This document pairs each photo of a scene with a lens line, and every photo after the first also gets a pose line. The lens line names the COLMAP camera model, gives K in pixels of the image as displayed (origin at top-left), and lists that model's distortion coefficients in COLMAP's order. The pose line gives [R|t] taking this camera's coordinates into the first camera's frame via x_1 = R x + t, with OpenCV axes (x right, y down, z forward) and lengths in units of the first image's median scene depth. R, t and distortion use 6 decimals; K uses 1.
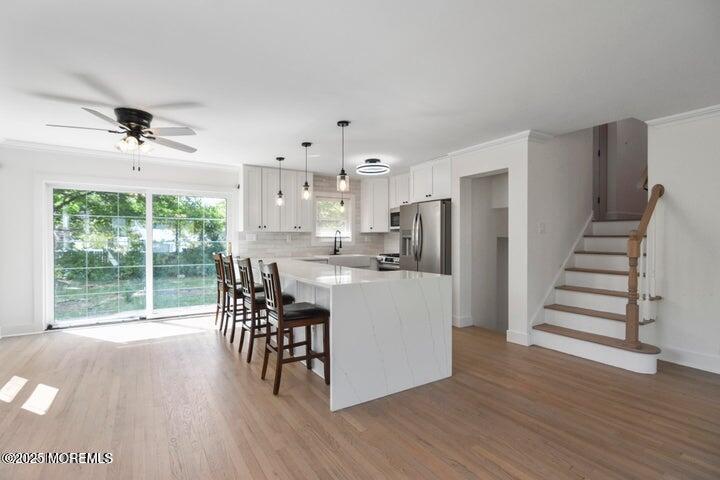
lens RADIAL K [[354.3, 0, 361.6], [0, 354.3, 243.5], [0, 0, 1]] dist [-0.000653, -0.000399]
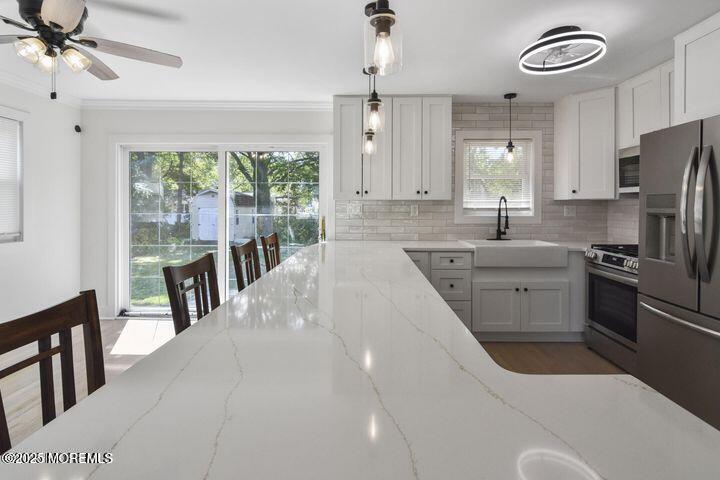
lens RADIAL K [[354.3, 0, 366.2], [0, 354.3, 207.9], [0, 0, 1]] dist [-0.000653, -0.000399]
pose [[0.836244, 0.008212, -0.548295, 0.071142], [-0.010436, 0.999945, -0.000941, -0.020199], [0.548258, 0.006509, 0.836284, 0.508562]]
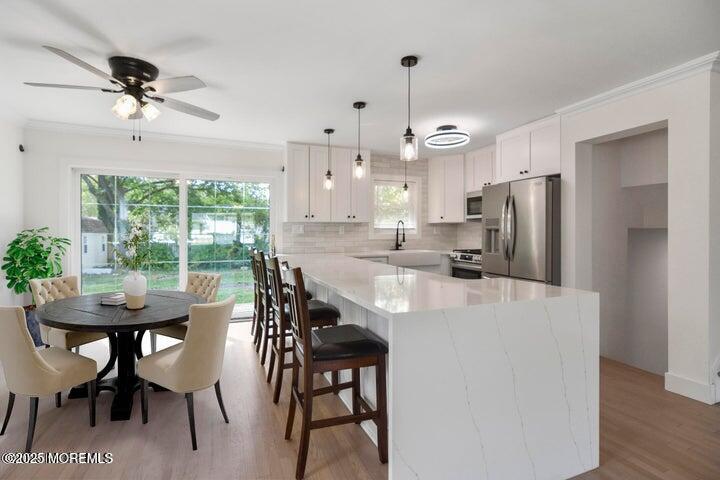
lens RADIAL K [[354.3, 0, 358.3], [0, 354.3, 235.6], [0, 0, 1]] dist [-0.000653, -0.000399]
pose [[0.983228, 0.003063, -0.182354, -0.016032], [-0.003440, 0.999993, -0.001752, -0.000476], [0.182348, 0.002350, 0.983231, 0.213719]]
